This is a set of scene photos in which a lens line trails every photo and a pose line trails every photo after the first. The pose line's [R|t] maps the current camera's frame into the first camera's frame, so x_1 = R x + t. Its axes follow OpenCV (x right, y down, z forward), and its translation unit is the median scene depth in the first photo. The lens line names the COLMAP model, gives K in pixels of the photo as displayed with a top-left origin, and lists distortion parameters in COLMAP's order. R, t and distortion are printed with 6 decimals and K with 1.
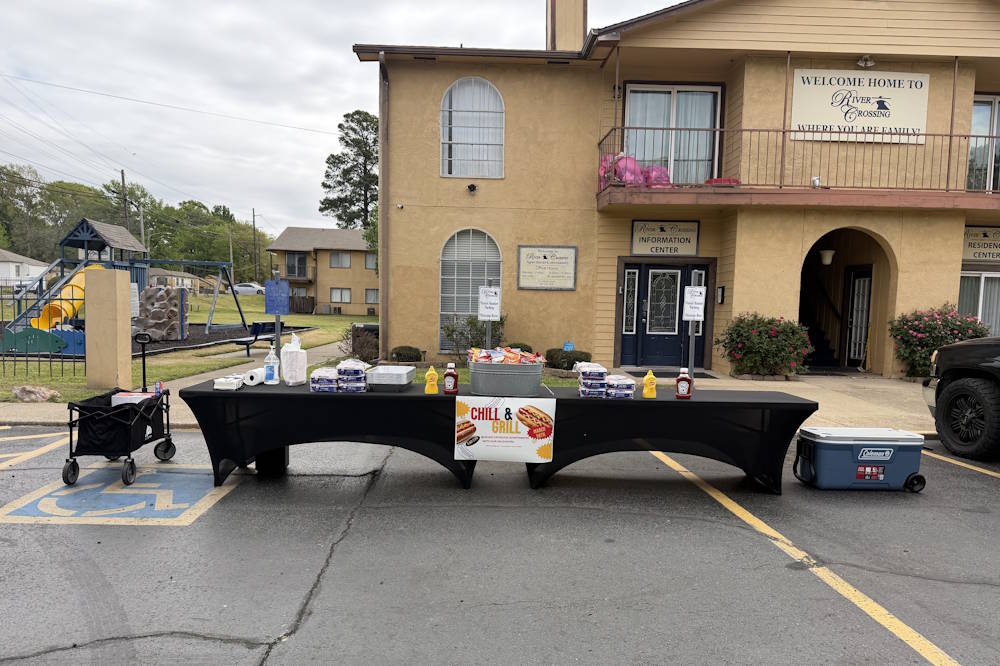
lens RADIAL K [[688.7, 0, 498.7], [0, 688.7, 333.2], [0, 0, 1]] dist [-0.008162, -0.002950]
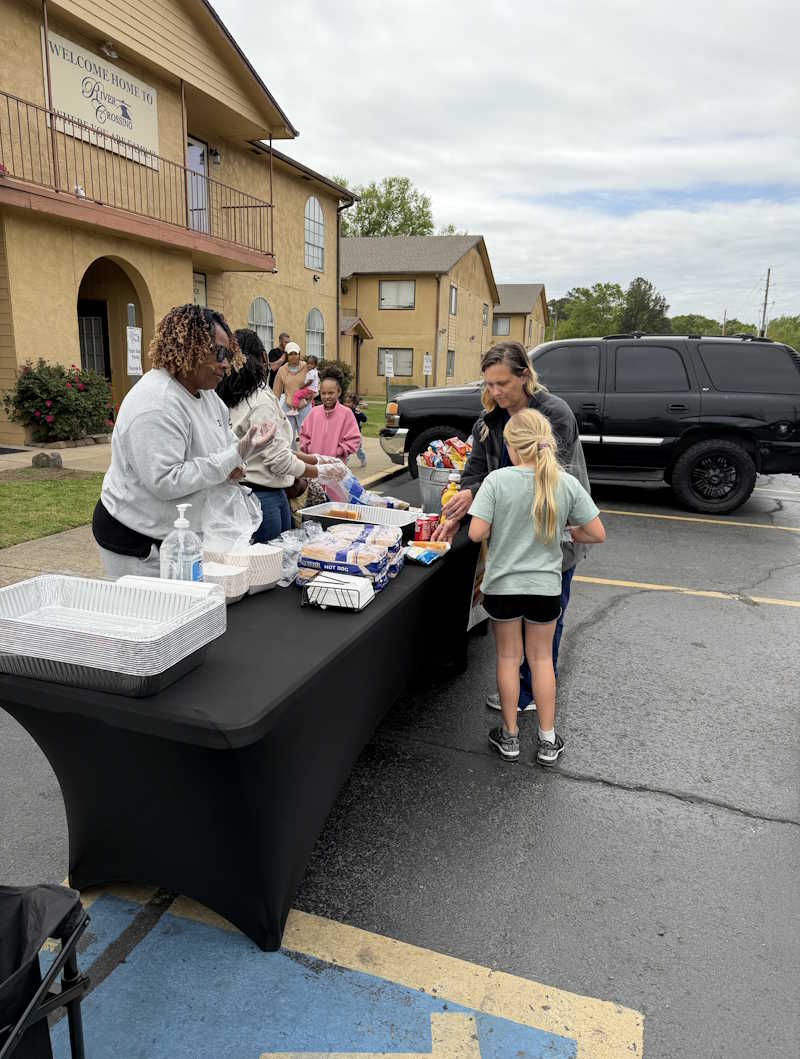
lens RADIAL K [[736.9, 0, 400.1], [0, 736.9, 530.1], [0, 0, 1]] dist [-0.021298, -0.018040]
pose [[0.378347, -0.214025, 0.900581, -0.251345], [0.018145, 0.974431, 0.223953, -0.019303], [-0.925486, -0.068391, 0.372557, 0.313890]]
